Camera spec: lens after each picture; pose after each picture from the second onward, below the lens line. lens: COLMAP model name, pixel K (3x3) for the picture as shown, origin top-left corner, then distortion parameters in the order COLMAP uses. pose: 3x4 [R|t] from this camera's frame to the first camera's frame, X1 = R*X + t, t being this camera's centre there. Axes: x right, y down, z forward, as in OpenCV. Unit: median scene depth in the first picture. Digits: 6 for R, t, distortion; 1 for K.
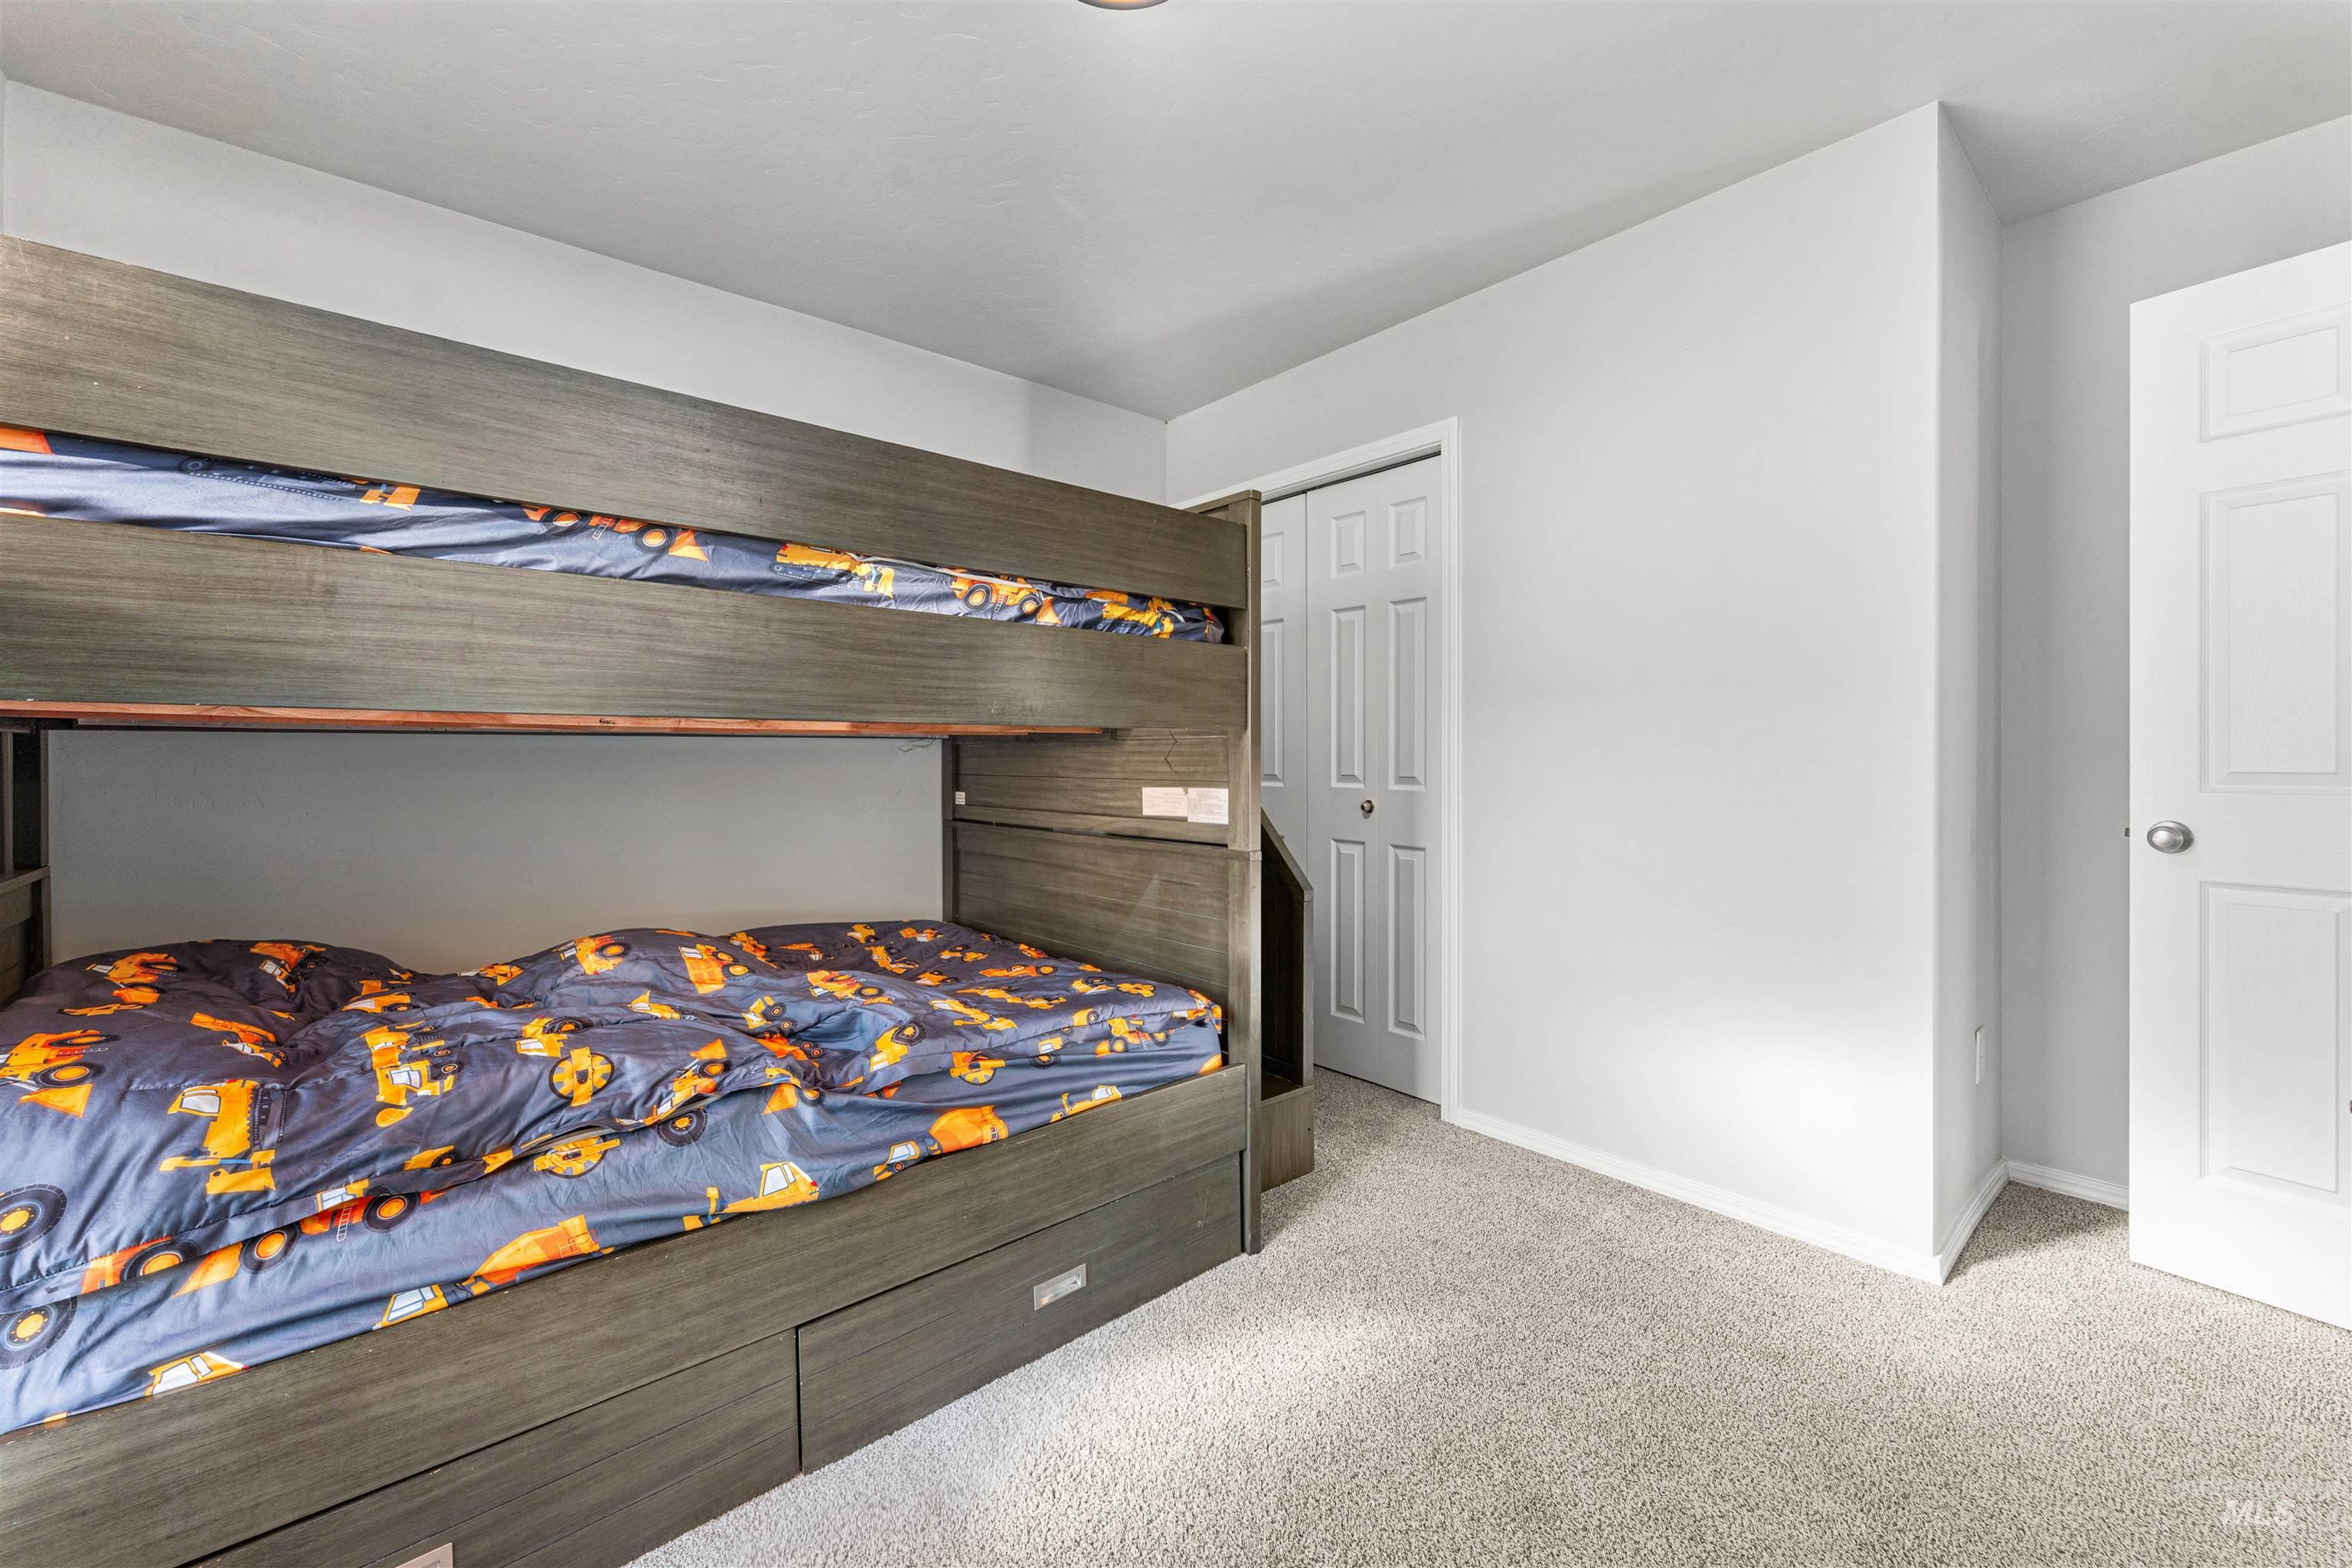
lens RADIAL K [[949.7, 0, 1173.2], [0, 949.7, 769.4], [0, 0, 1]] dist [0.000726, -0.001215]
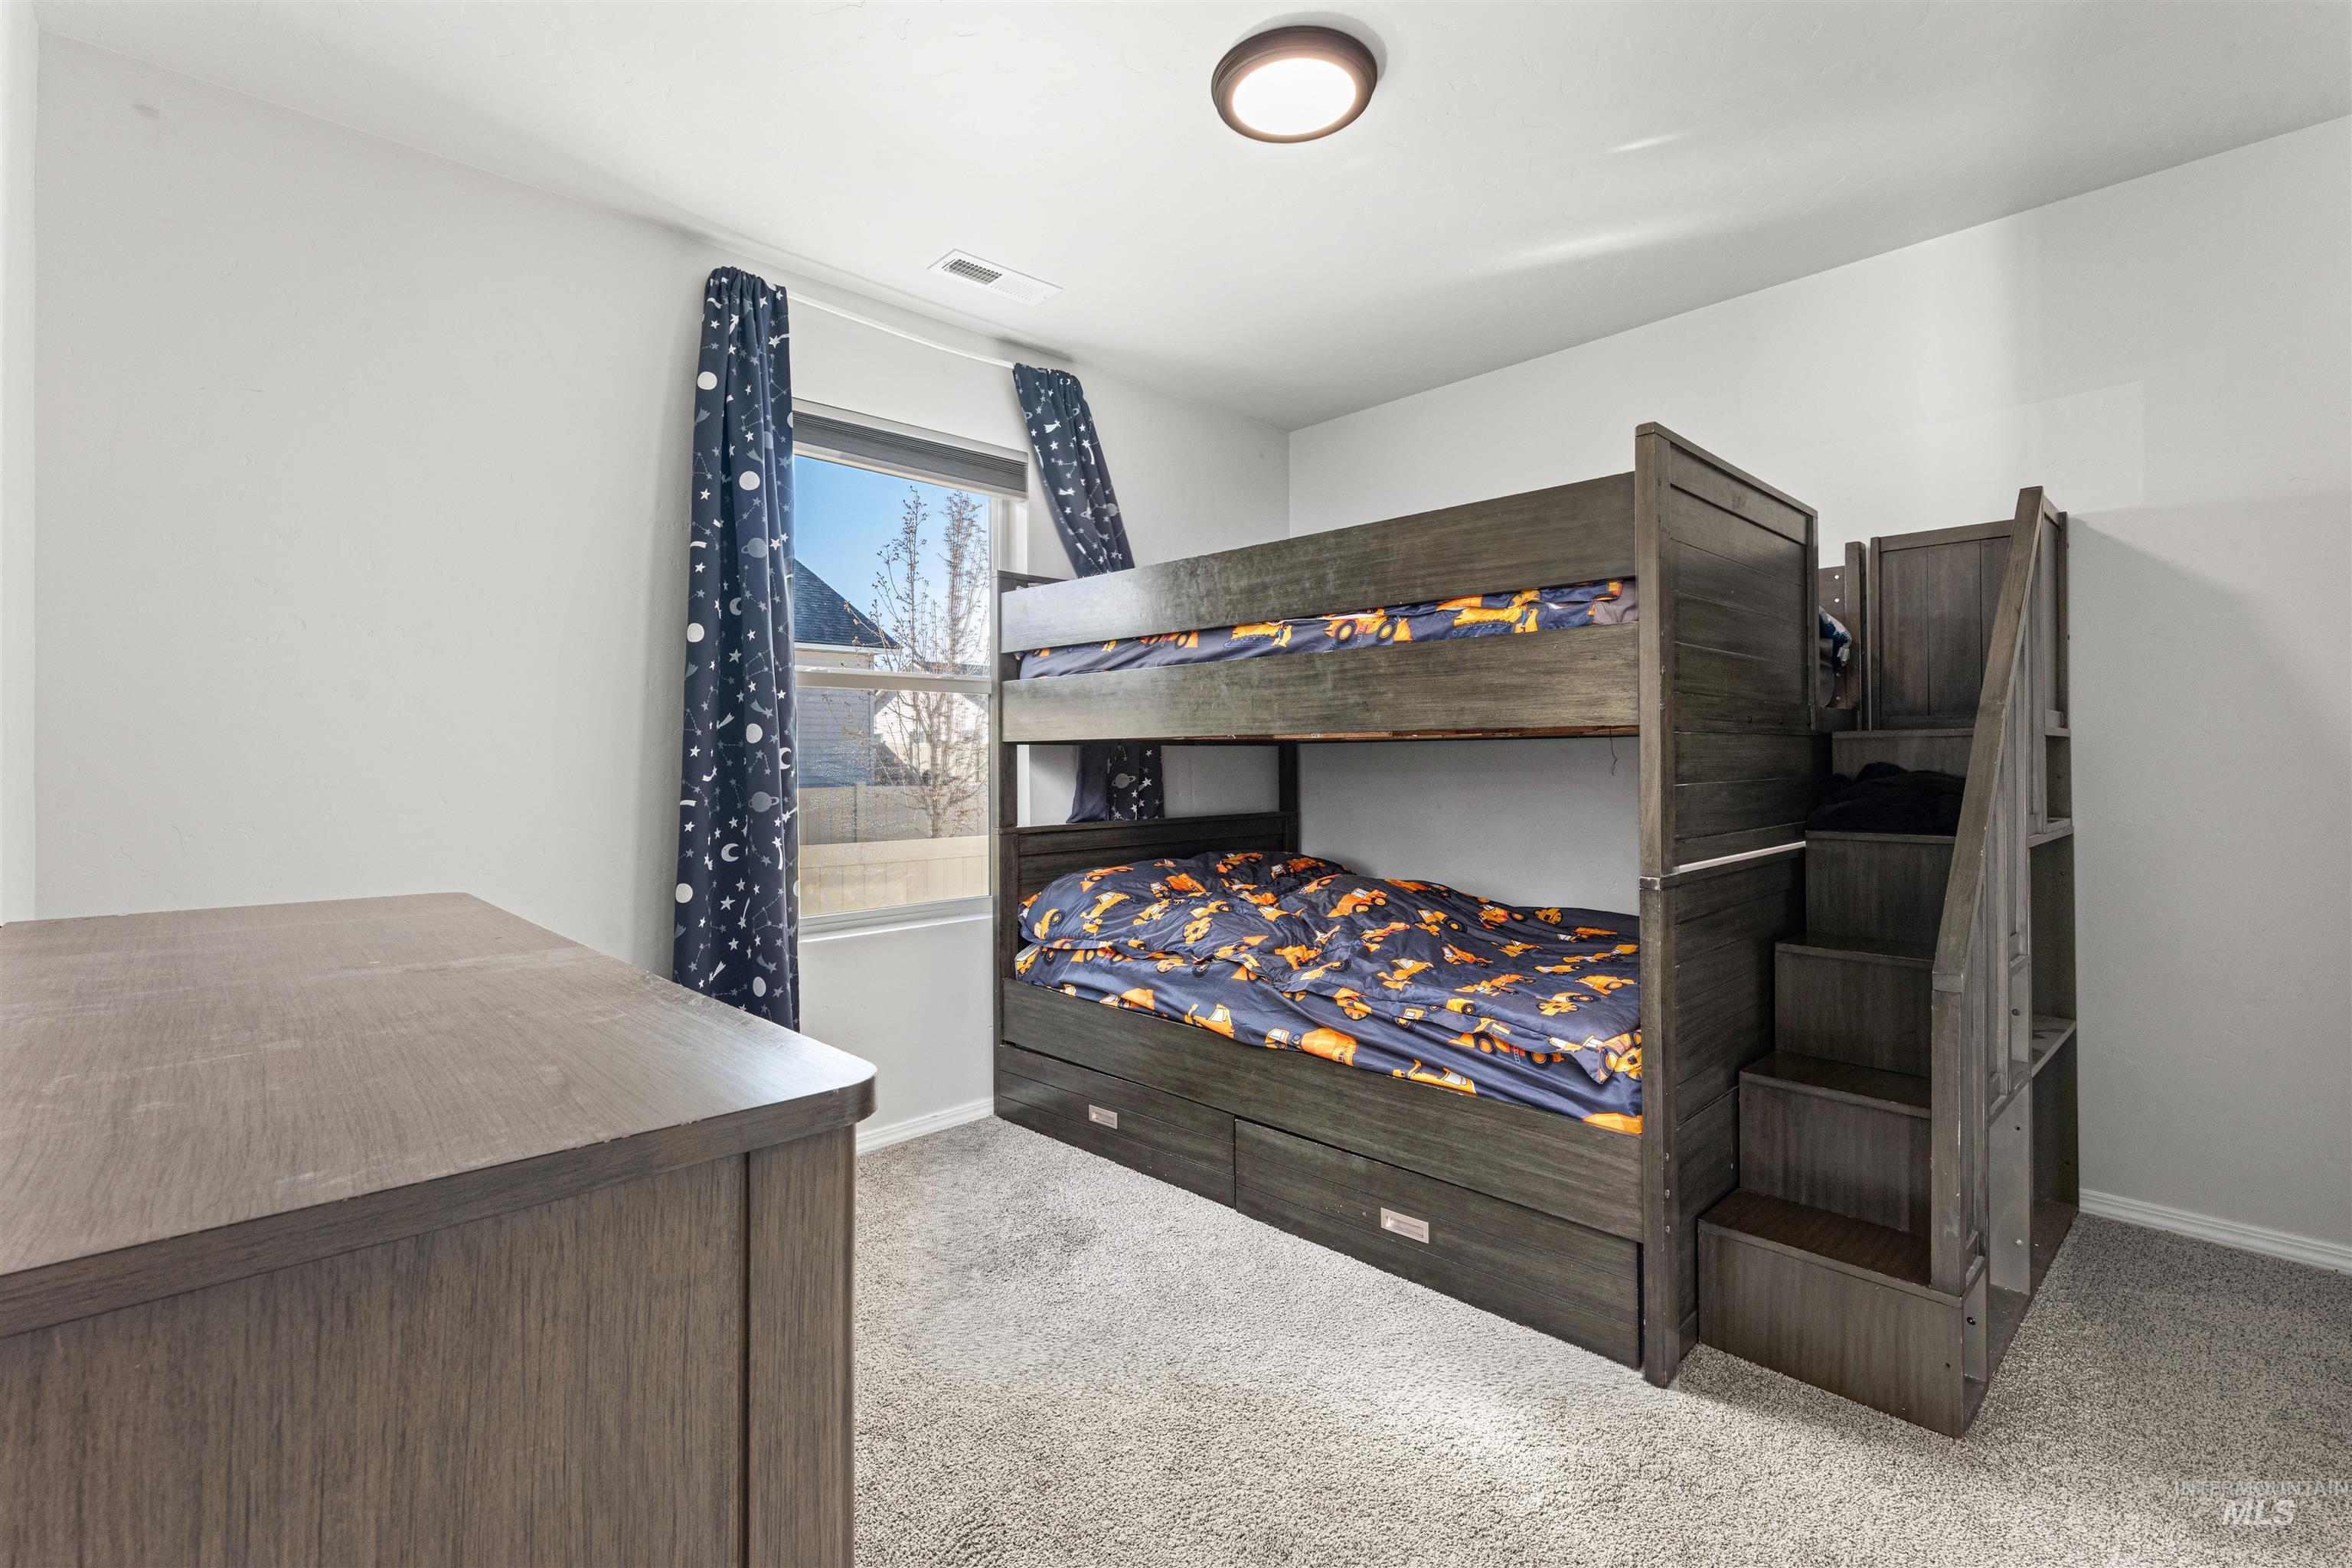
lens RADIAL K [[1033.9, 0, 1173.0], [0, 1033.9, 767.2], [0, 0, 1]] dist [0.005204, -0.000965]
pose [[0.063229, 0.008026, -0.997967, 1.124717], [-0.012111, 0.999900, 0.007275, -0.008641], [0.997926, 0.011627, 0.063320, 0.663380]]
